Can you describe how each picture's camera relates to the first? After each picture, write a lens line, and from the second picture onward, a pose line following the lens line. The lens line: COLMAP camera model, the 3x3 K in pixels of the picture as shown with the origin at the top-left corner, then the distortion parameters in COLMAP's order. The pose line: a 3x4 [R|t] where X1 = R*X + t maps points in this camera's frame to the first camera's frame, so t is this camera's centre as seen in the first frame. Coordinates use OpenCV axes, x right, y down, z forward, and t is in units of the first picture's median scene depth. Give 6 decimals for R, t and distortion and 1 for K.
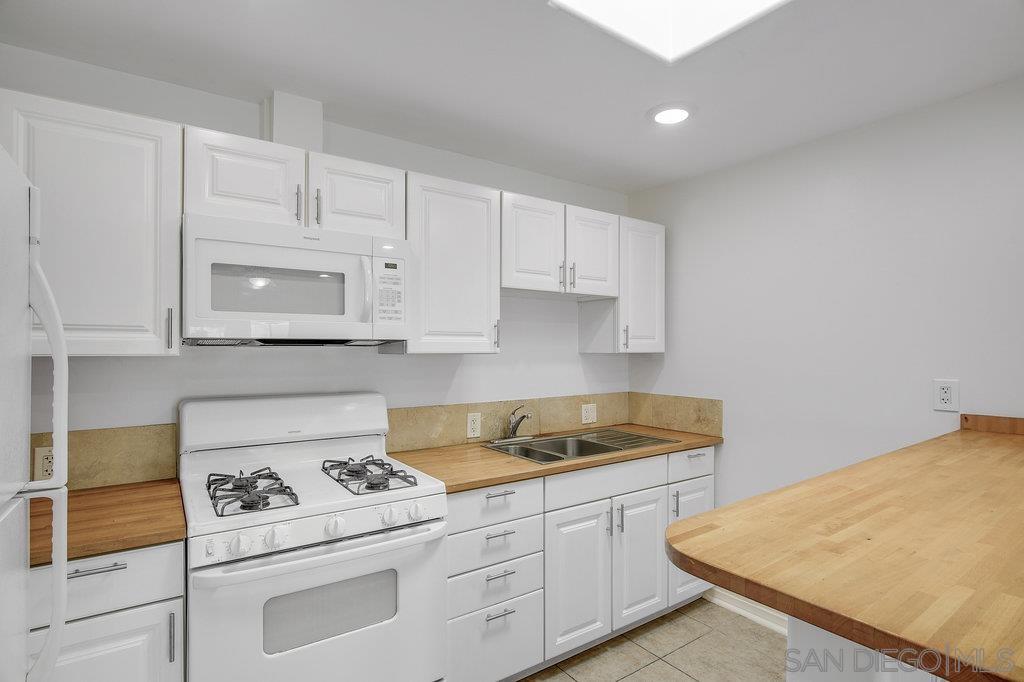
lens RADIAL K [[513.3, 0, 516.6], [0, 513.3, 342.9], [0, 0, 1]] dist [-0.009185, -0.000059]
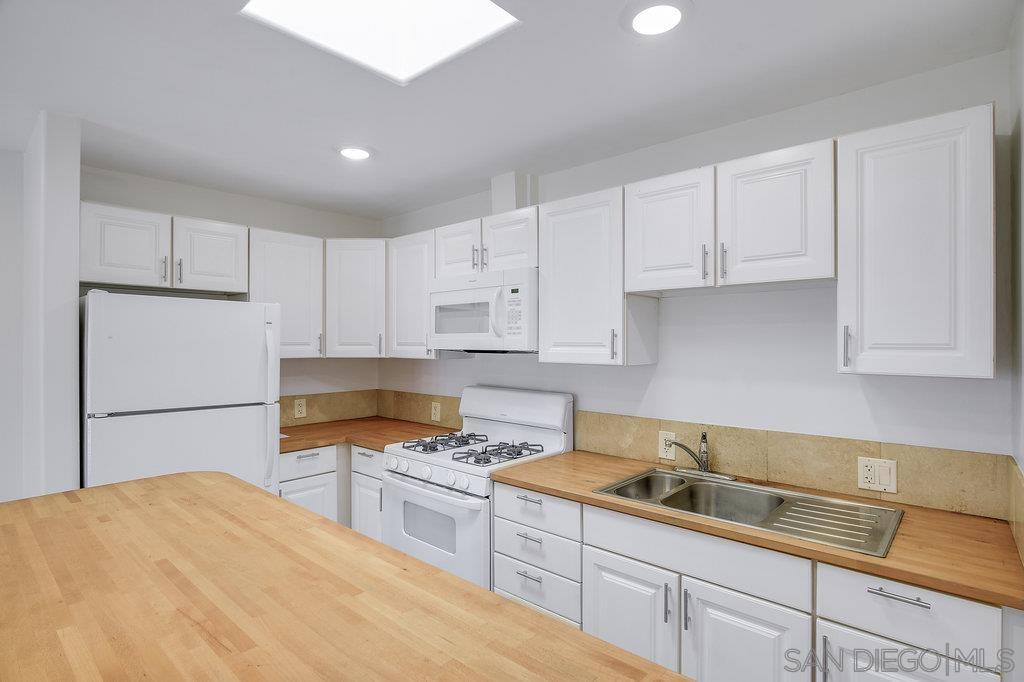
lens RADIAL K [[523.1, 0, 495.9], [0, 523.1, 339.9], [0, 0, 1]] dist [-0.002148, -0.000051]
pose [[0.204989, -0.004260, -0.978755, 0.969821], [0.009863, 0.999949, -0.002287, -0.029304], [0.978715, -0.009185, 0.205021, 0.690007]]
